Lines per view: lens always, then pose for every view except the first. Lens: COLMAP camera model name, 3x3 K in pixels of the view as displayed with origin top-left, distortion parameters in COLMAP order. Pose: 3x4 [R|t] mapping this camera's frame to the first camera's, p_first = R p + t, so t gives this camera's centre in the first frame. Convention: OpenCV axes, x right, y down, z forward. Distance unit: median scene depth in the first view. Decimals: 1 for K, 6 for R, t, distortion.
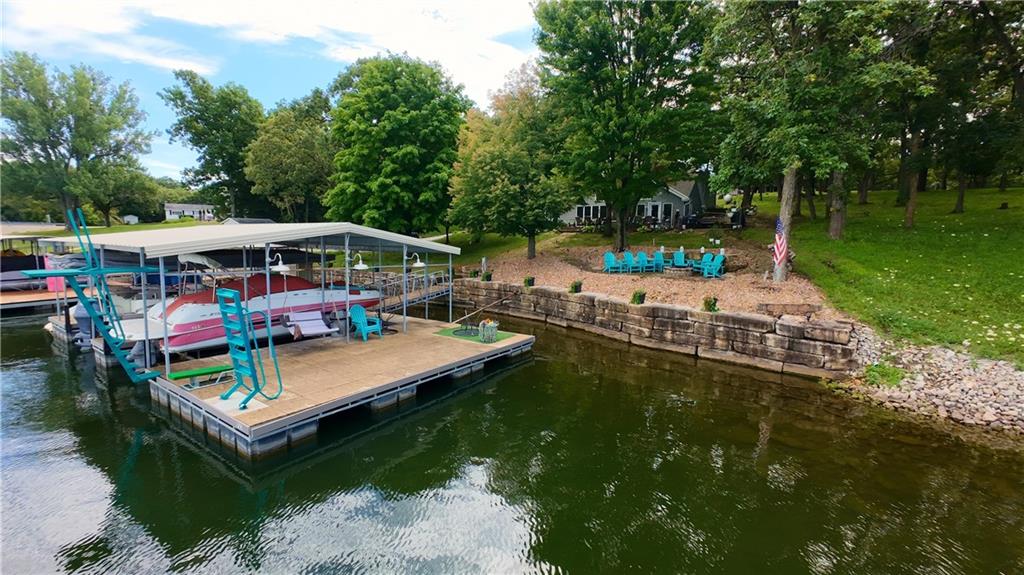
lens RADIAL K [[410.6, 0, 510.9], [0, 410.6, 285.7], [0, 0, 1]] dist [-0.000579, 0.000529]
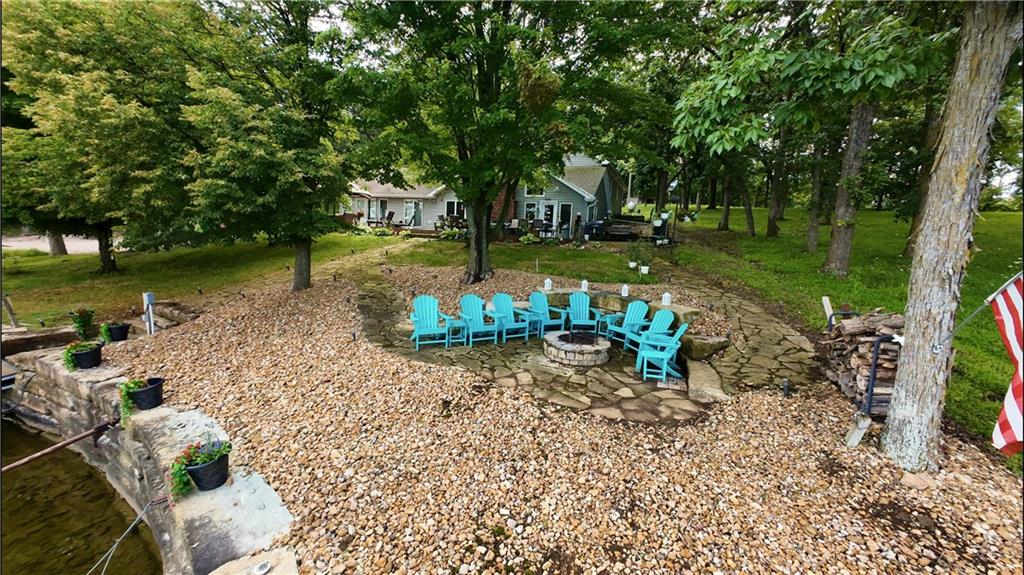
lens RADIAL K [[402.7, 0, 510.7], [0, 402.7, 286.8], [0, 0, 1]] dist [-0.000337, 0.000399]
pose [[0.975151, 0.021028, 0.220543, 0.251822], [-0.021614, 0.999766, 0.000241, -0.098118], [-0.220486, -0.005002, 0.975377, 0.621069]]
